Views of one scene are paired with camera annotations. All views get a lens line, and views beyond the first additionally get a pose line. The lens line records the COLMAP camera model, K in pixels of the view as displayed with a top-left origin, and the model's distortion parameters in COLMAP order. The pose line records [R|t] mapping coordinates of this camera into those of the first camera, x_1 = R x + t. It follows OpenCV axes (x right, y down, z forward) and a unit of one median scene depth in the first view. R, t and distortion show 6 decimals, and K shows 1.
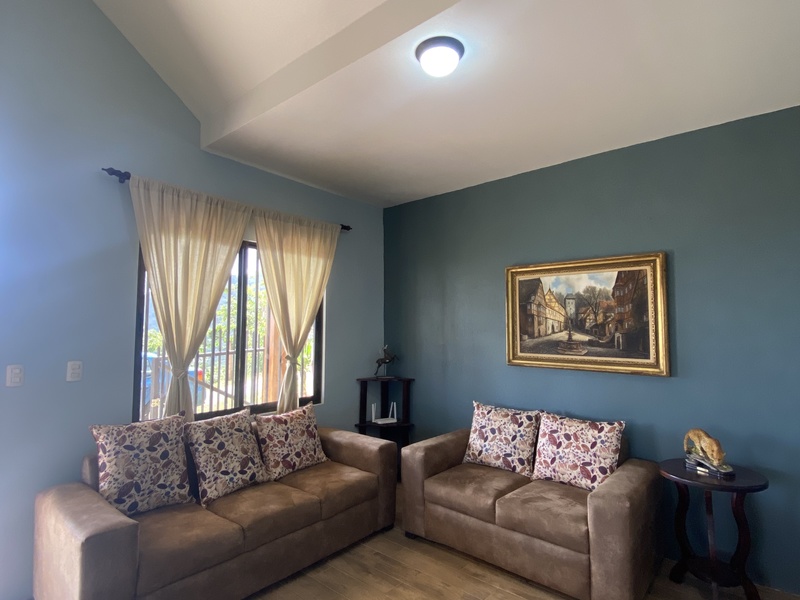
lens RADIAL K [[434.5, 0, 400.0], [0, 434.5, 300.0], [0, 0, 1]] dist [0.044587, -0.046141]
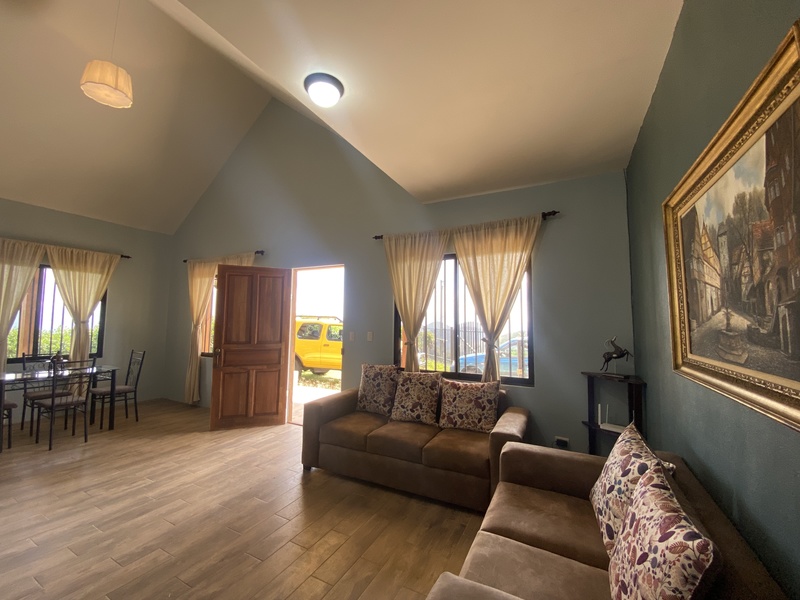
lens RADIAL K [[325.7, 0, 392.1], [0, 325.7, 297.3], [0, 0, 1]] dist [0.067910, -0.000100]
pose [[0.231724, -0.075681, -0.969833, 0.689300], [0.051795, 0.996515, -0.065387, 0.070193], [0.971402, -0.035080, 0.234836, 0.630865]]
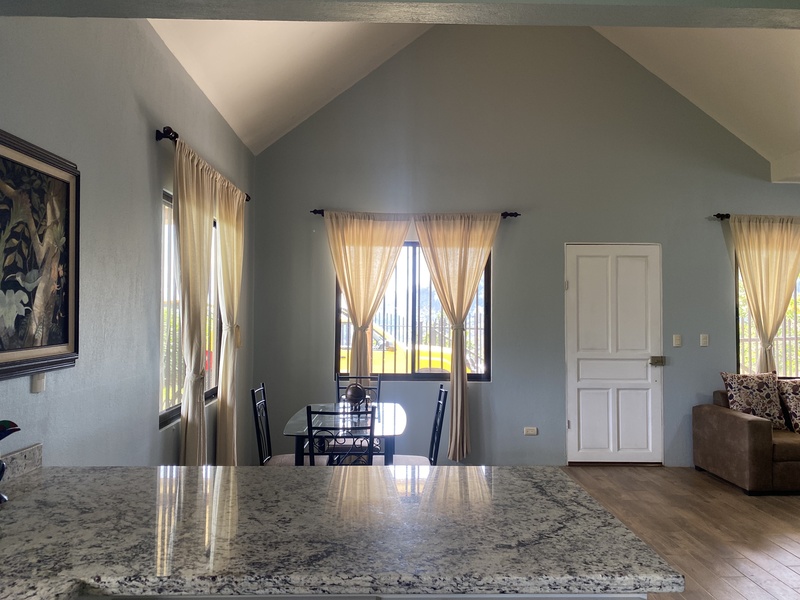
lens RADIAL K [[603.9, 0, 400.0], [0, 603.9, 300.0], [0, 0, 1]] dist [0.014664, 0.006015]
pose [[0.677539, -0.017337, -0.735282, 0.145929], [0.048494, 0.998600, 0.021140, -0.081499], [0.733886, -0.049980, 0.677431, -1.186177]]
